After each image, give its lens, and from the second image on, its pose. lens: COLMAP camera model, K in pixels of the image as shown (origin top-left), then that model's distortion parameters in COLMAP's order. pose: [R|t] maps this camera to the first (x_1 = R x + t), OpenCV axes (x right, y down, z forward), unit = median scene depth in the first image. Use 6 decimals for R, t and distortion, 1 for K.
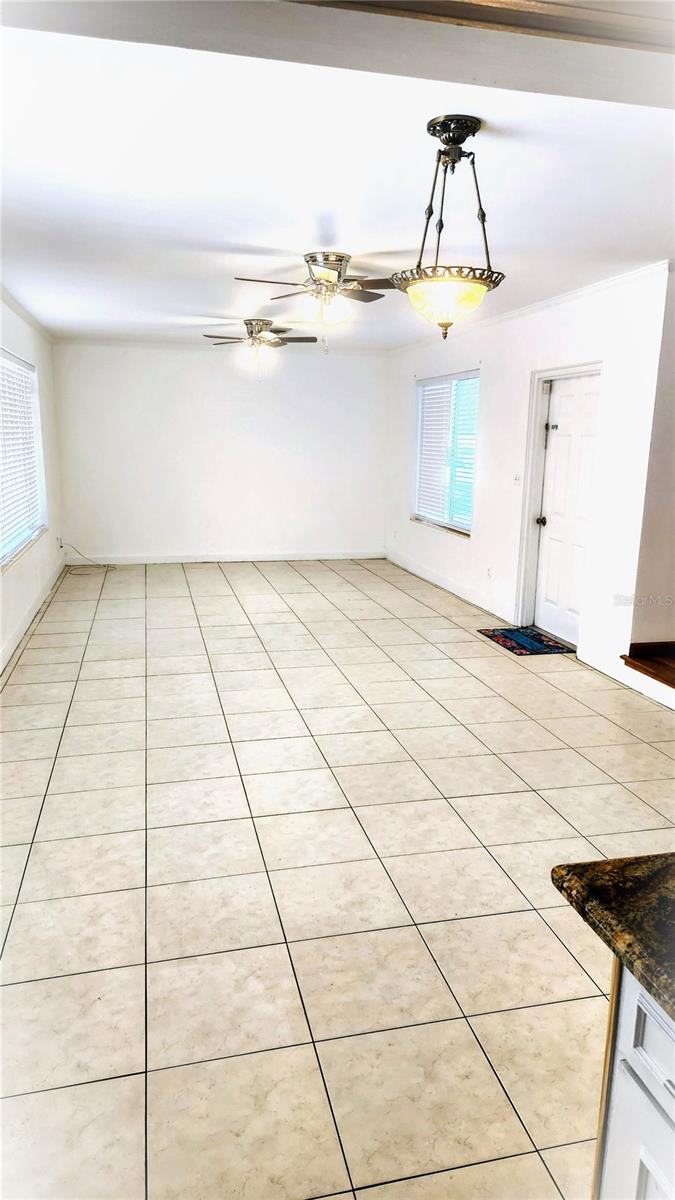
lens RADIAL K [[800.9, 0, 343.8], [0, 800.9, 598.4], [0, 0, 1]] dist [0.089016, -0.077593]
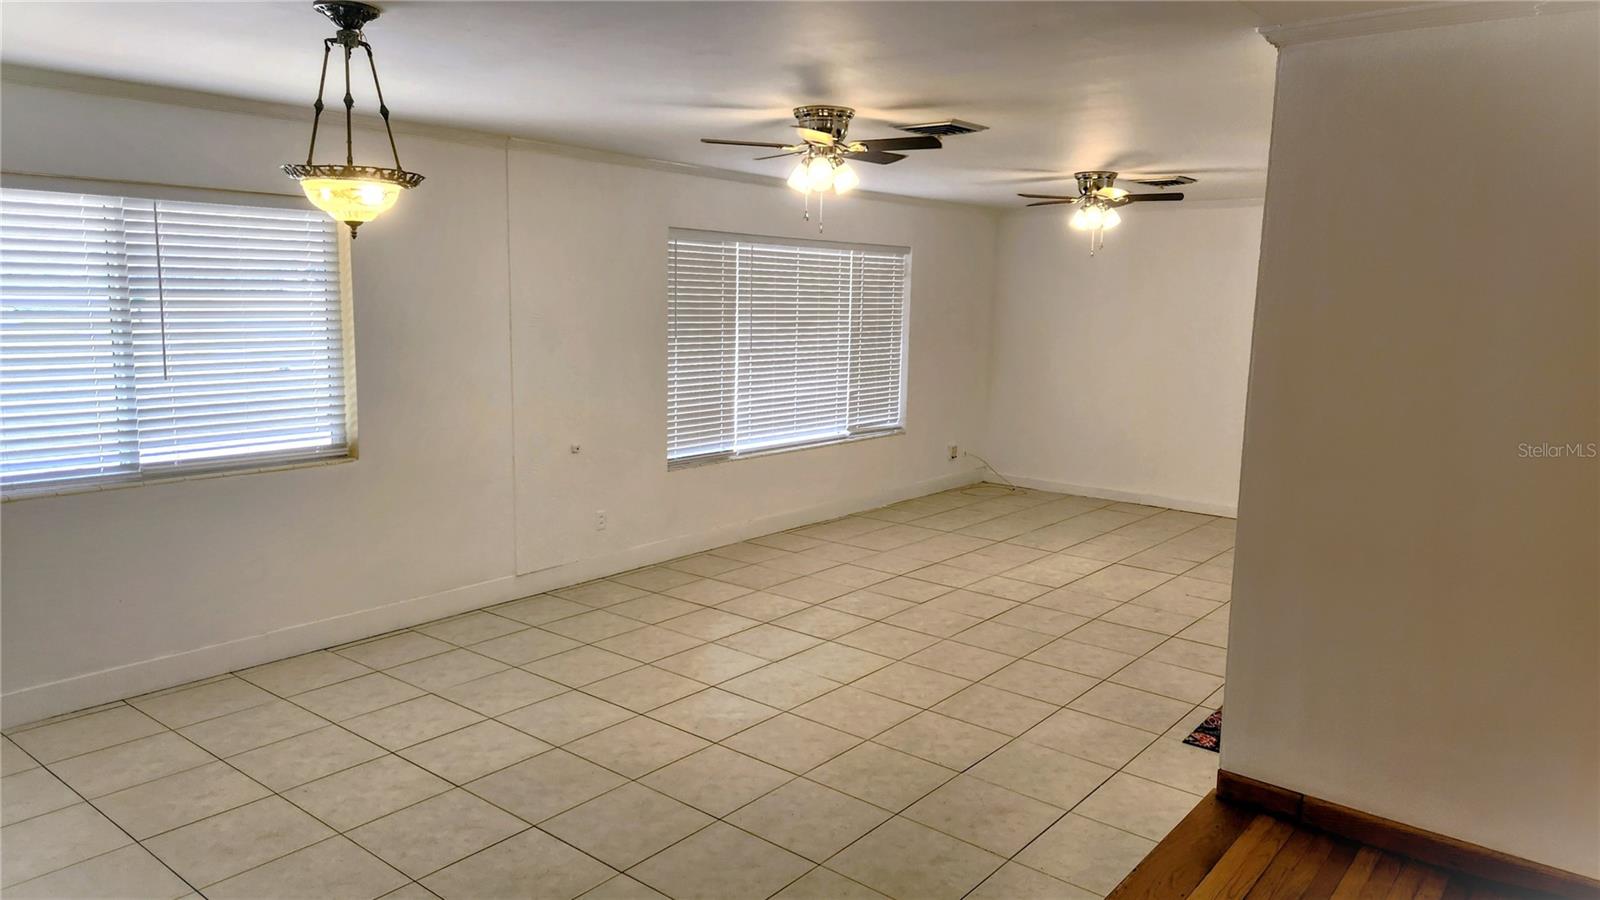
lens RADIAL K [[1067.8, 0, 826.8], [0, 1067.8, 449.6], [0, 0, 1]] dist [0.089016, -0.077593]
pose [[0.615590, 0.123625, -0.778310, 0.717108], [-0.173542, 0.984640, 0.019138, -0.115721], [0.768721, 0.123289, 0.627588, 0.359588]]
